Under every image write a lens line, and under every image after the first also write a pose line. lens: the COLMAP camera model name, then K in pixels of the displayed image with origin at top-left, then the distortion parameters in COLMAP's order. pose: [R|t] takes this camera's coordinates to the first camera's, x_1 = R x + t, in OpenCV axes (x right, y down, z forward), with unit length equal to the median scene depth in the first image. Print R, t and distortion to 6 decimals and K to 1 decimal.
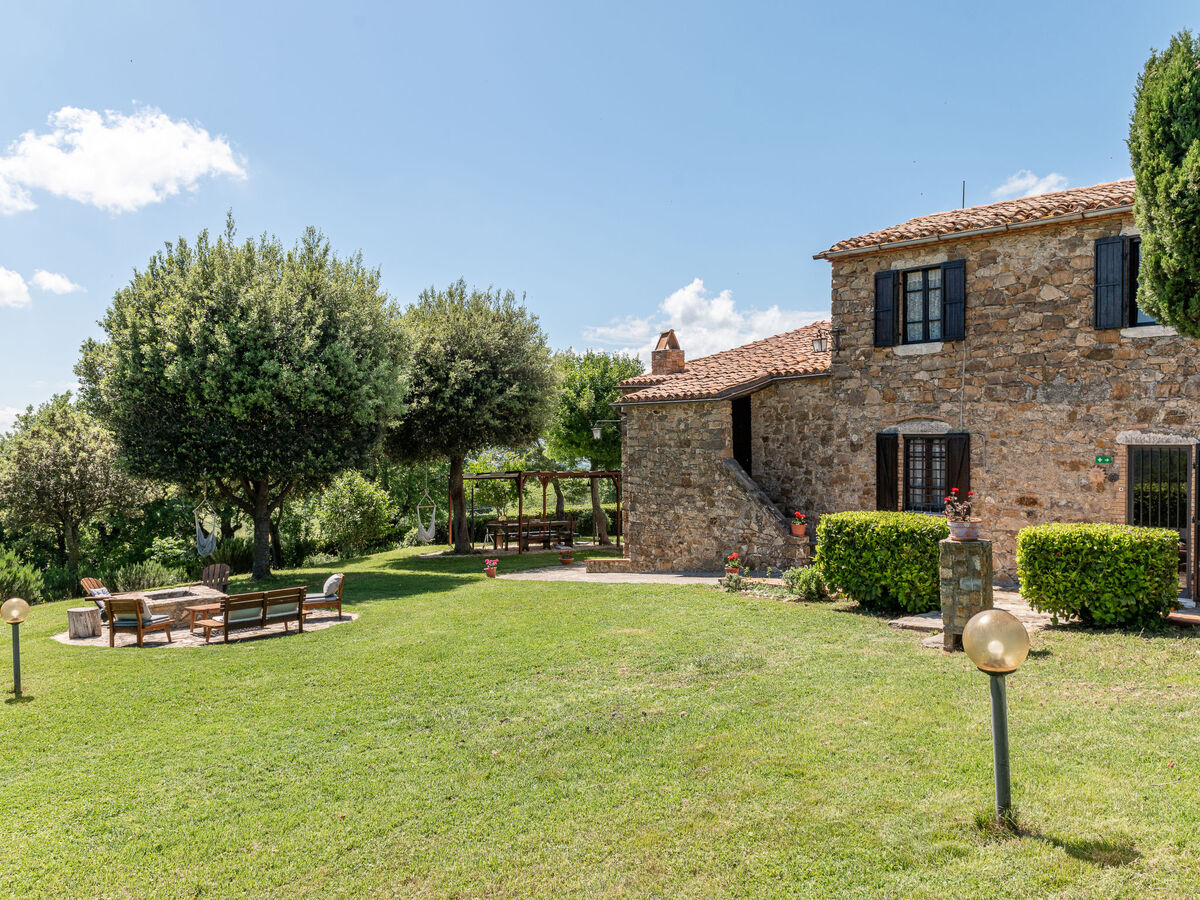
lens RADIAL K [[919.6, 0, 594.5], [0, 919.6, 452.4], [0, 0, 1]] dist [0.034947, -0.070302]
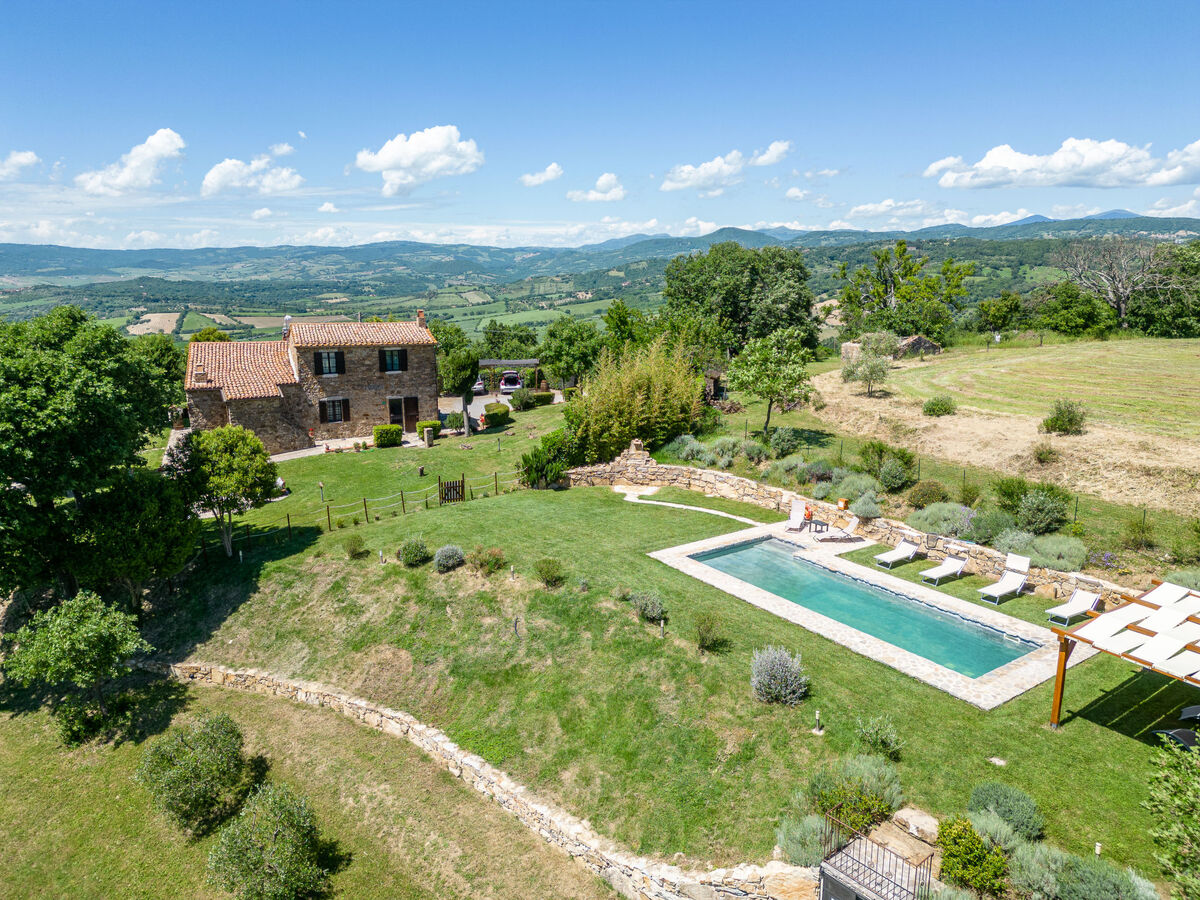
lens RADIAL K [[827.2, 0, 604.8], [0, 827.2, 465.7], [0, 0, 1]] dist [0.028260, -0.003572]
pose [[0.239861, -0.228467, 0.943541, -2.321829], [0.017897, 0.972789, 0.230999, -0.466326], [-0.970642, -0.038521, 0.237423, -0.720372]]
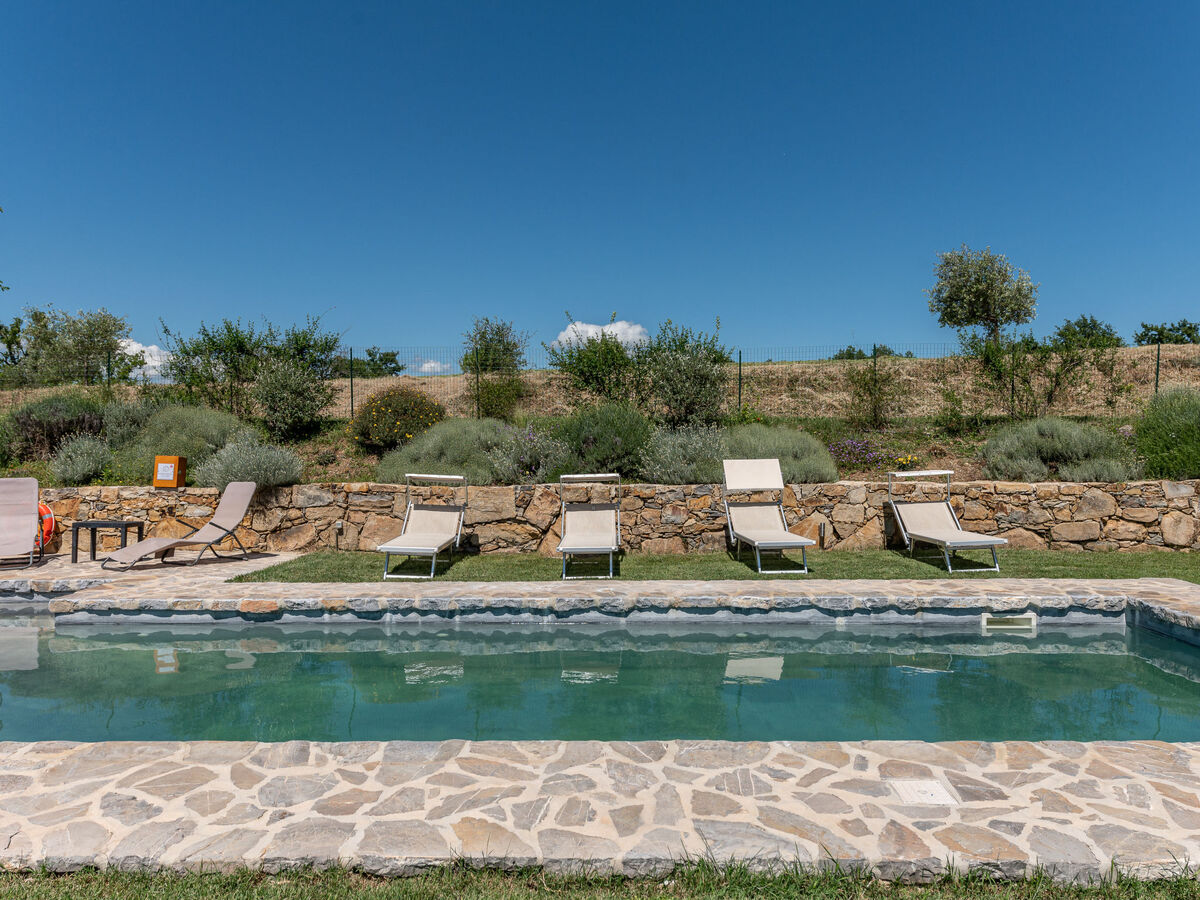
lens RADIAL K [[827.2, 0, 604.8], [0, 827.2, 465.7], [0, 0, 1]] dist [0.028260, -0.003572]
pose [[-0.646408, -0.014883, 0.762847, -1.073408], [0.015506, 0.999347, 0.032636, 0.062099], [-0.762835, 0.032925, -0.645755, -0.645004]]
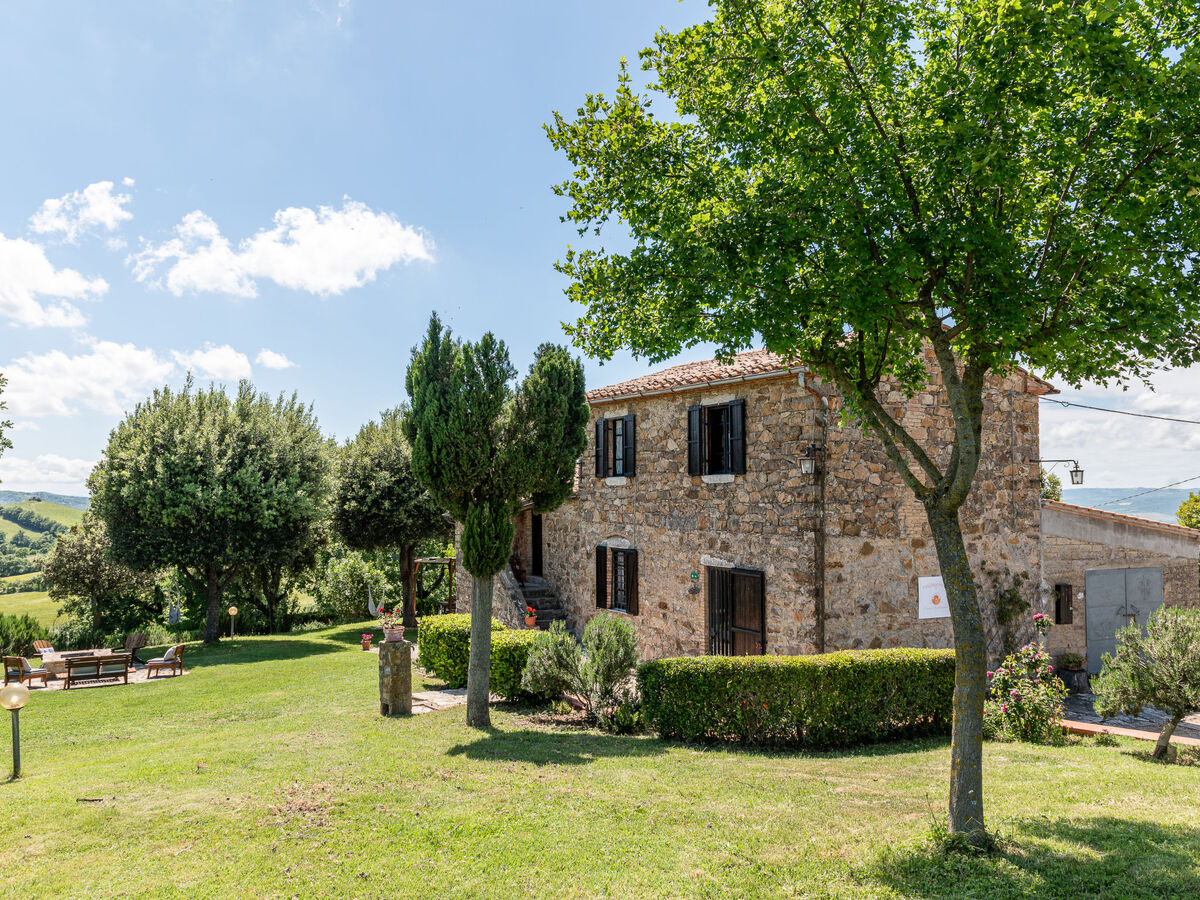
lens RADIAL K [[917.6, 0, 600.0], [0, 917.6, 450.0], [0, 0, 1]] dist [0.000417, -0.008429]
pose [[0.981512, -0.005902, -0.191311, 0.551230], [-0.007377, 0.997615, -0.068624, -0.065221], [0.191260, 0.068766, 0.979128, -0.243175]]
